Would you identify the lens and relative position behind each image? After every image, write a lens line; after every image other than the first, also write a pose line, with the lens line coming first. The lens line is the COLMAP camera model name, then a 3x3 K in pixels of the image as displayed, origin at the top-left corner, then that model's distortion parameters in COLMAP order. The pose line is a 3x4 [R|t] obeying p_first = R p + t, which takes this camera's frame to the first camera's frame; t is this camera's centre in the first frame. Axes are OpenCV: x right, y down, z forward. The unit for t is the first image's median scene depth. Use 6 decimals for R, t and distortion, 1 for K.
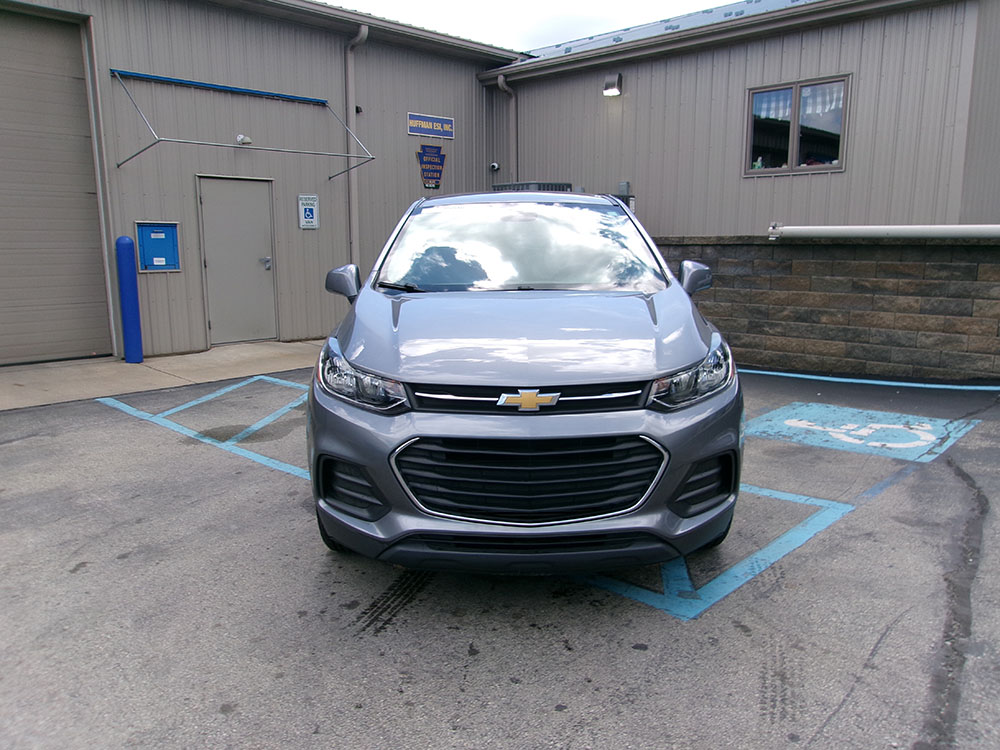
lens RADIAL K [[769.6, 0, 505.5], [0, 769.6, 378.7], [0, 0, 1]] dist [-0.031482, 0.046538]
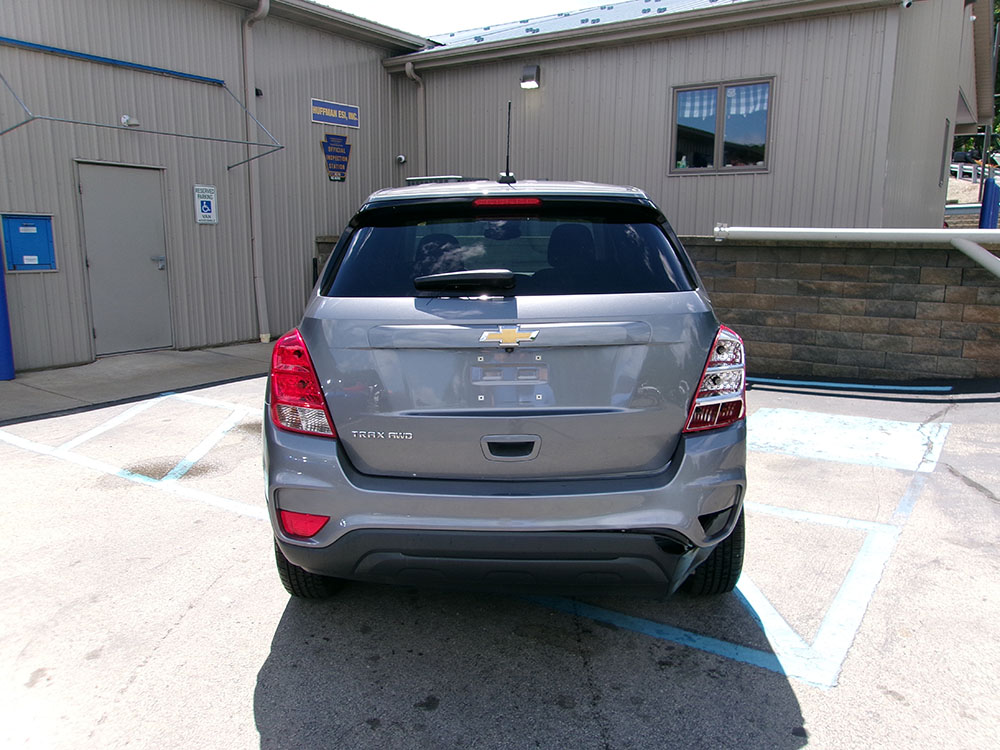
lens RADIAL K [[769.6, 0, 504.1], [0, 769.6, 381.0], [0, 0, 1]] dist [-0.031482, 0.046538]
pose [[0.984713, -0.023855, 0.172546, -0.082141], [0.022089, 0.999682, 0.012150, -0.016719], [-0.172781, -0.008153, 0.984927, 0.063973]]
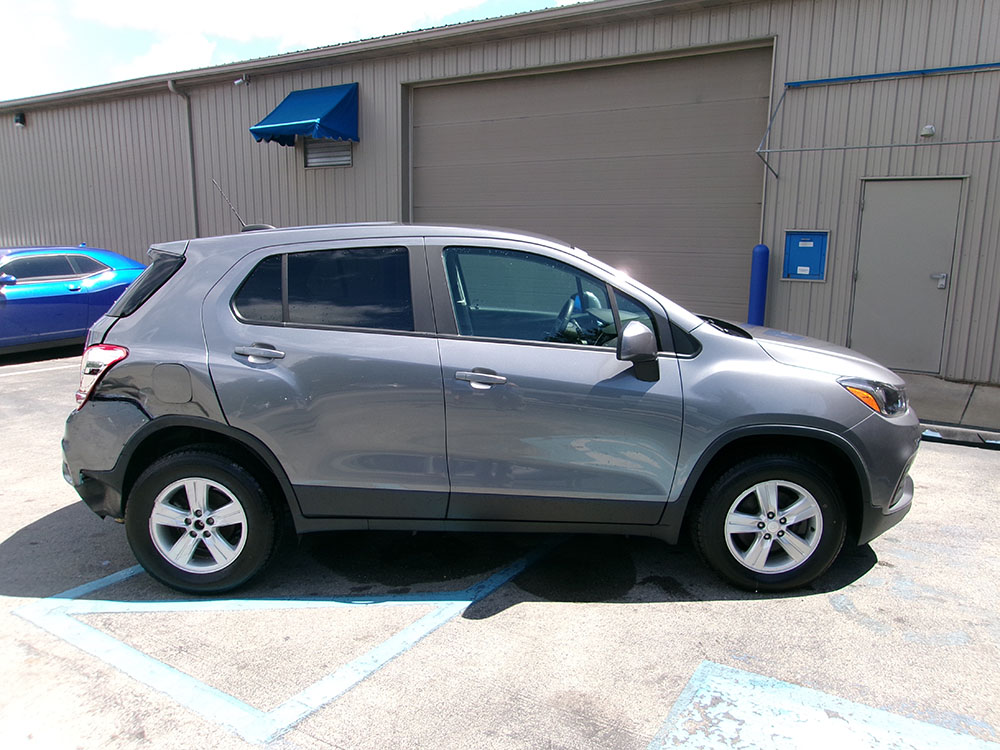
lens RADIAL K [[769.6, 0, 504.6], [0, 769.6, 374.2], [0, 0, 1]] dist [-0.031482, 0.046538]
pose [[0.187723, 0.192905, -0.963093, 0.451730], [-0.177697, 0.971015, 0.159856, -0.114358], [0.966014, 0.141130, 0.216561, 0.441227]]
